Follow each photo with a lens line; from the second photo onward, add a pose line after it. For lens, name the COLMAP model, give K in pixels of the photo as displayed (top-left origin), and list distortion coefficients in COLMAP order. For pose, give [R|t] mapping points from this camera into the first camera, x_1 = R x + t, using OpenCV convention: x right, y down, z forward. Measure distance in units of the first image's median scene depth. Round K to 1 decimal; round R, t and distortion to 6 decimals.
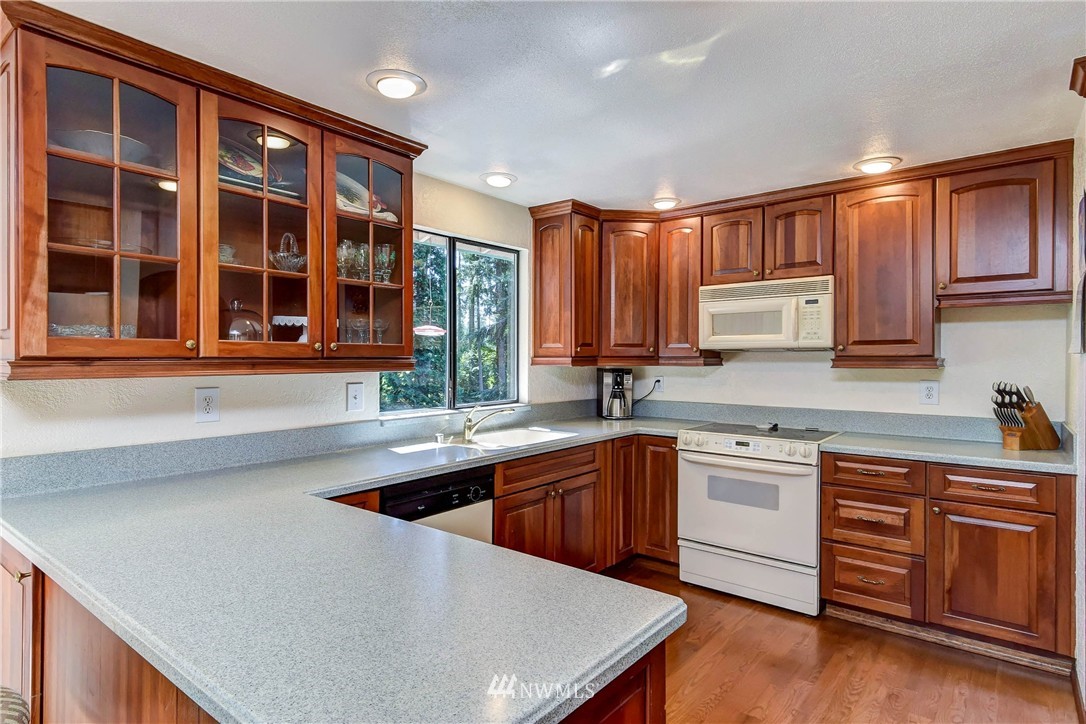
lens RADIAL K [[583.9, 0, 531.4], [0, 583.9, 361.9], [0, 0, 1]] dist [0.034326, -0.002029]
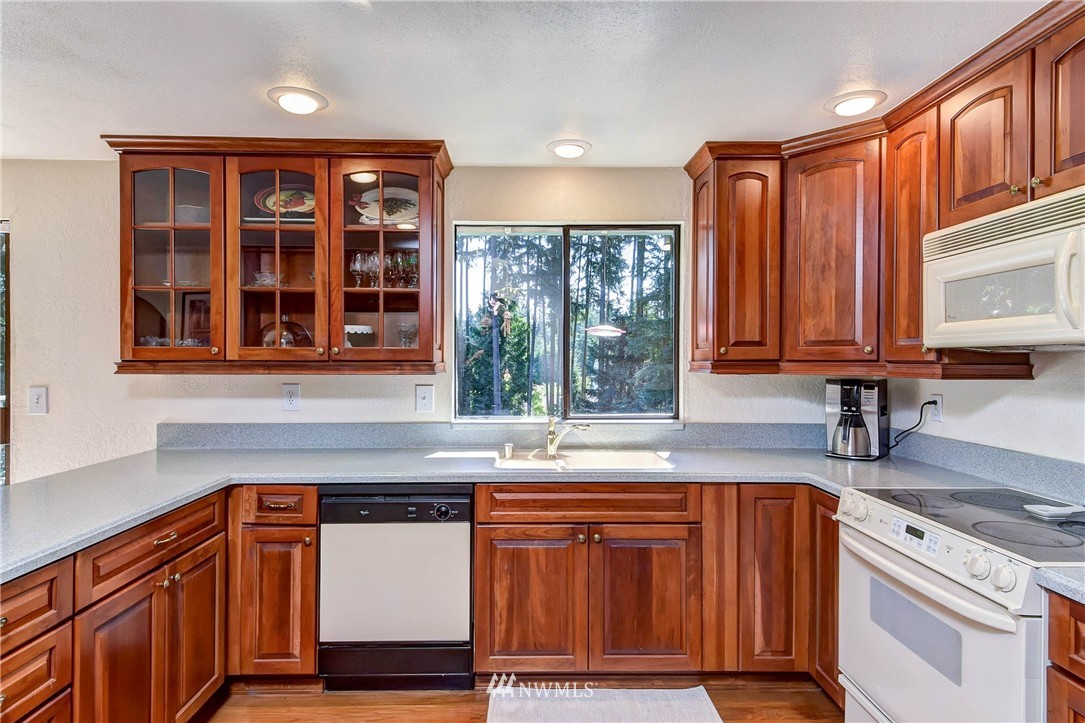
lens RADIAL K [[583.3, 0, 527.2], [0, 583.3, 359.7], [0, 0, 1]] dist [0.034326, -0.002029]
pose [[0.649152, 0.002947, -0.760653, 0.467114], [-0.008429, 0.999959, -0.003319, -0.005455], [0.760612, 0.008566, 0.649150, 0.353886]]
